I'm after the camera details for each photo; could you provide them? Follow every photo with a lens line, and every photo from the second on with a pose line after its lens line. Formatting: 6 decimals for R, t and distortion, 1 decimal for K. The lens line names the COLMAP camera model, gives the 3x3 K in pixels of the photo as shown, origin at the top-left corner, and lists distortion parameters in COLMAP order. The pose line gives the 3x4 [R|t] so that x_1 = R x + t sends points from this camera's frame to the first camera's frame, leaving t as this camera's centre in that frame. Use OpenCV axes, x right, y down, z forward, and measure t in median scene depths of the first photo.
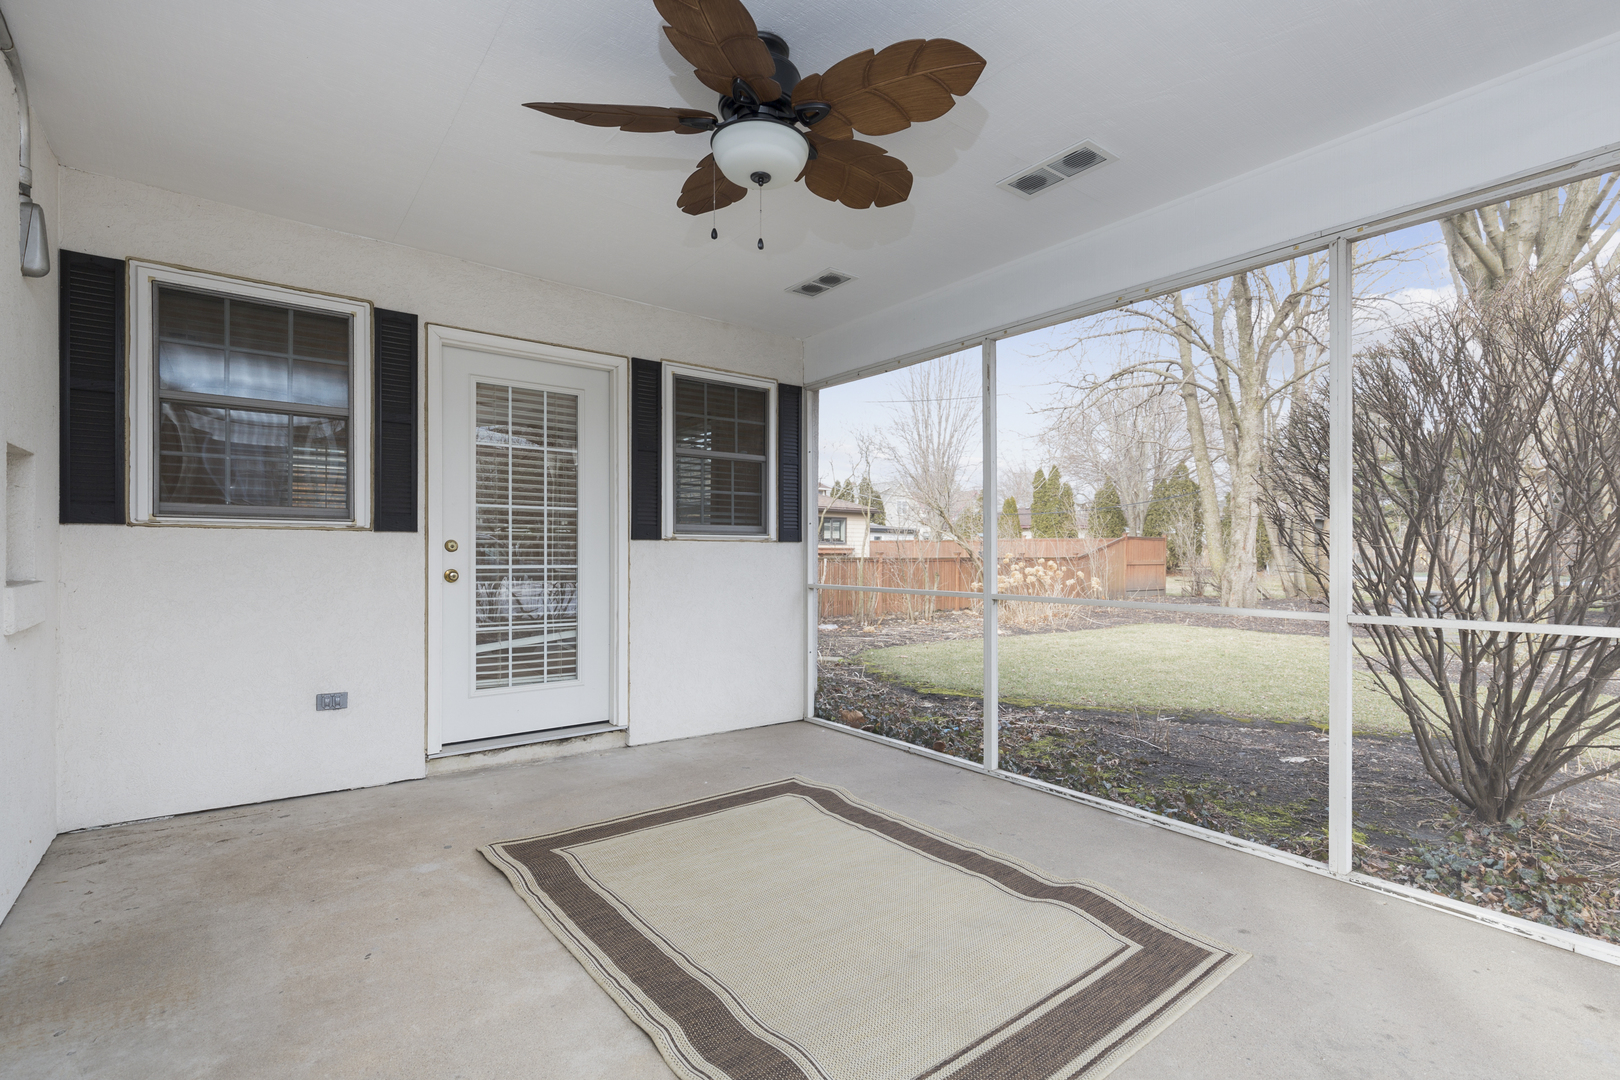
lens RADIAL K [[728.7, 0, 813.9], [0, 728.7, 549.0], [0, 0, 1]] dist [0.009440, -0.001173]
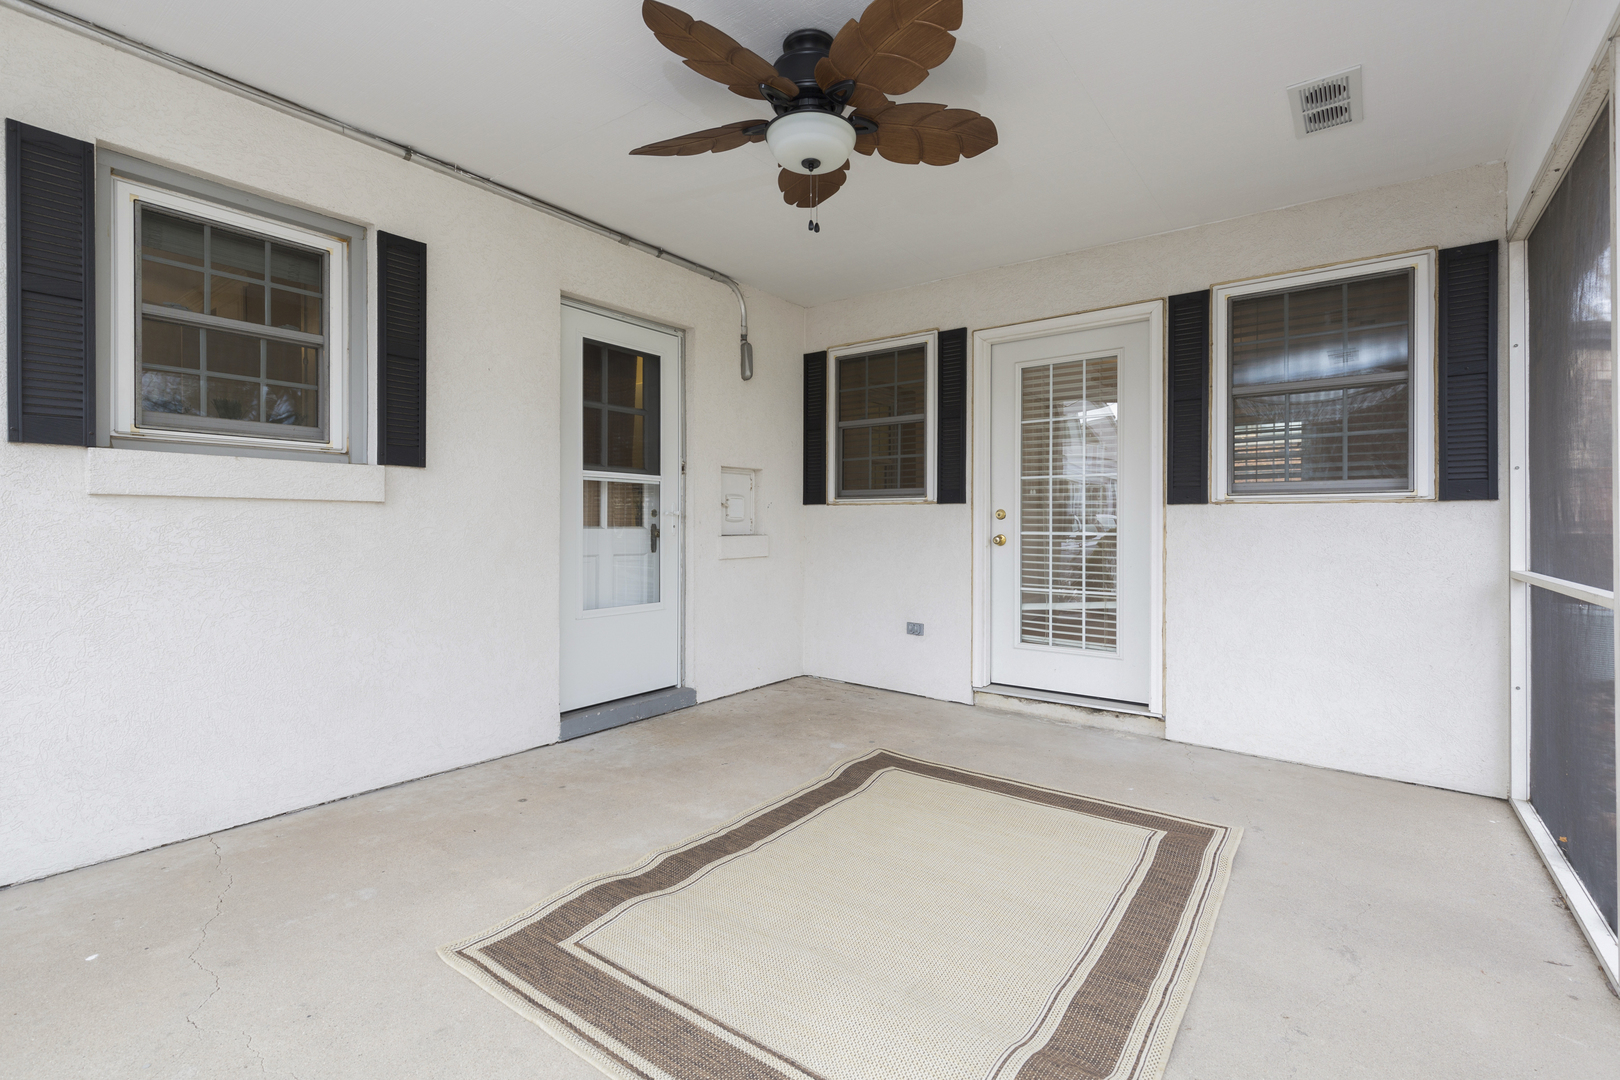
lens RADIAL K [[728.7, 0, 820.7], [0, 728.7, 528.9], [0, 0, 1]] dist [0.009440, -0.001173]
pose [[0.279566, 0.002873, -0.960122, 0.565941], [0.003681, 0.999985, 0.004064, 0.013244], [0.960120, -0.004671, 0.279551, 0.418554]]
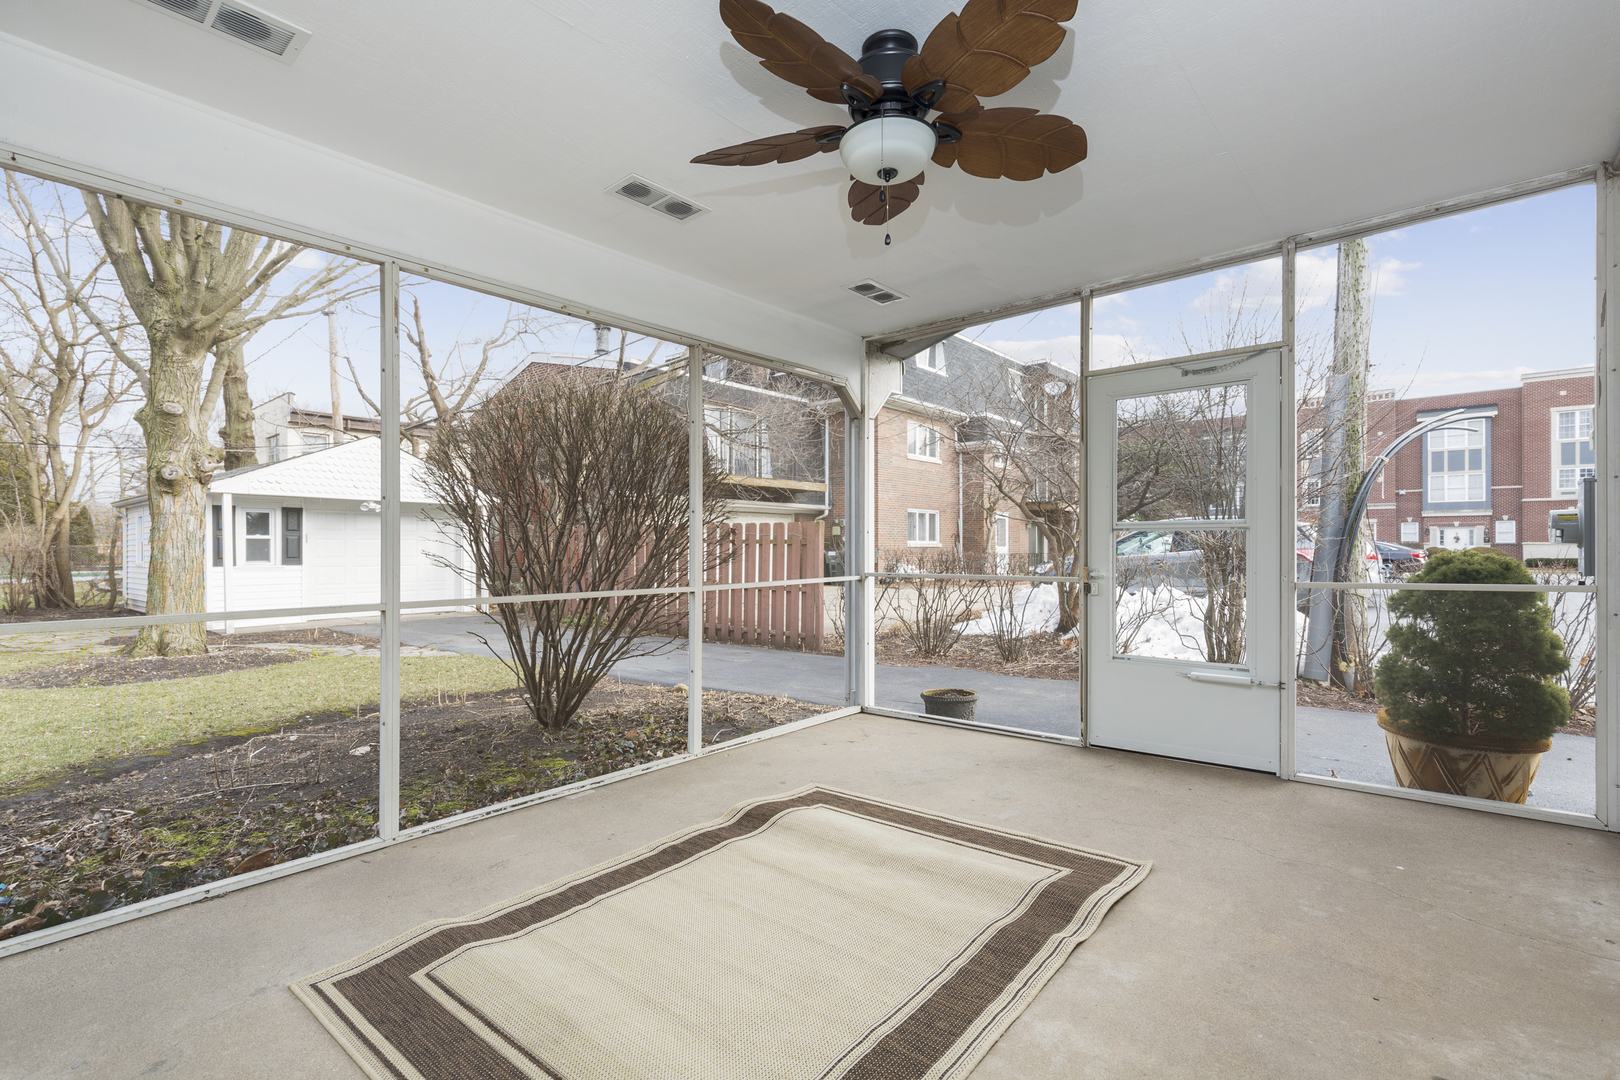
lens RADIAL K [[728.7, 0, 805.7], [0, 728.7, 545.3], [0, 0, 1]] dist [0.009440, -0.001173]
pose [[-0.175584, 0.000757, 0.984464, -0.613888], [-0.001588, 0.999998, -0.001052, 0.001606], [-0.984463, -0.001748, -0.175582, 0.758100]]
